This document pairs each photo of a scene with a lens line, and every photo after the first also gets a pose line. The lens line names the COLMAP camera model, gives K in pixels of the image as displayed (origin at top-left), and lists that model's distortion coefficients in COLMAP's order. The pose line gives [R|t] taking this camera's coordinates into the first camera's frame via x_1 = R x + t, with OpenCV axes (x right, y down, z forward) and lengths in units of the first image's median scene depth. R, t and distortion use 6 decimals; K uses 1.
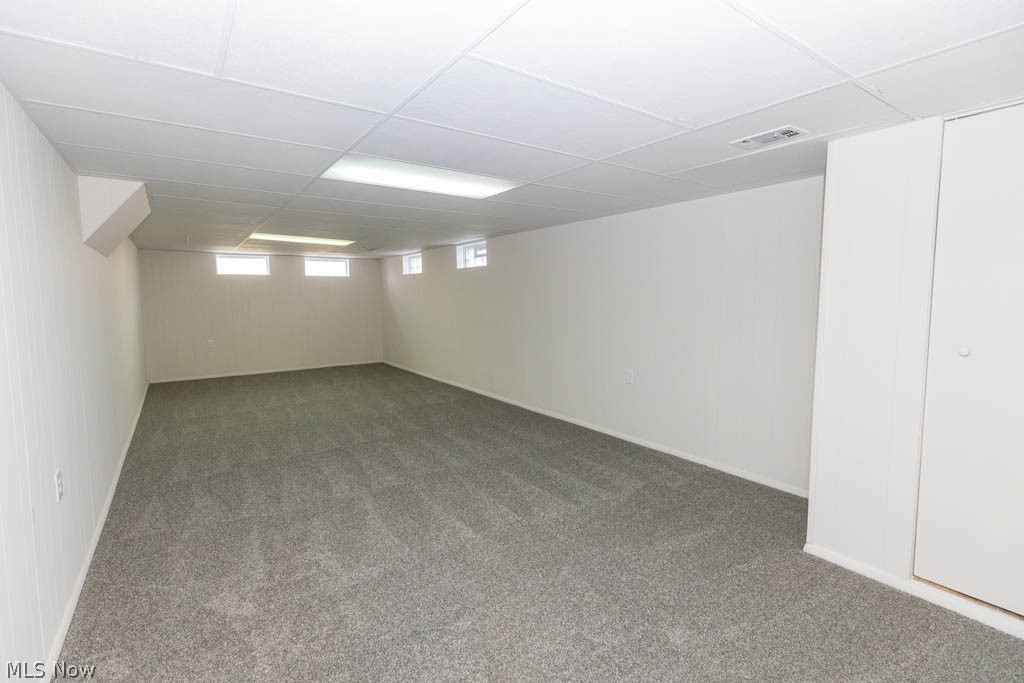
lens RADIAL K [[454.3, 0, 509.3], [0, 454.3, 339.1], [0, 0, 1]] dist [0.003917, -0.000091]
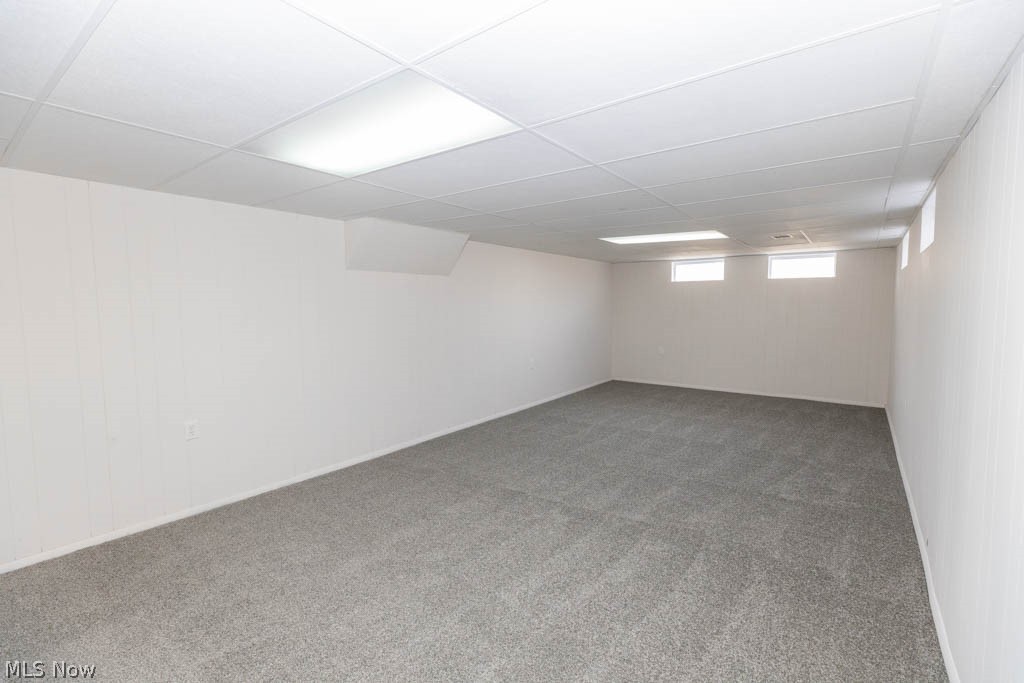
lens RADIAL K [[454.3, 0, 509.3], [0, 454.3, 339.1], [0, 0, 1]] dist [0.003917, -0.000091]
pose [[0.302199, 0.089012, -0.949080, 0.203526], [-0.088880, 0.993925, 0.064918, -0.049749], [0.949092, 0.064737, 0.308275, 0.363299]]
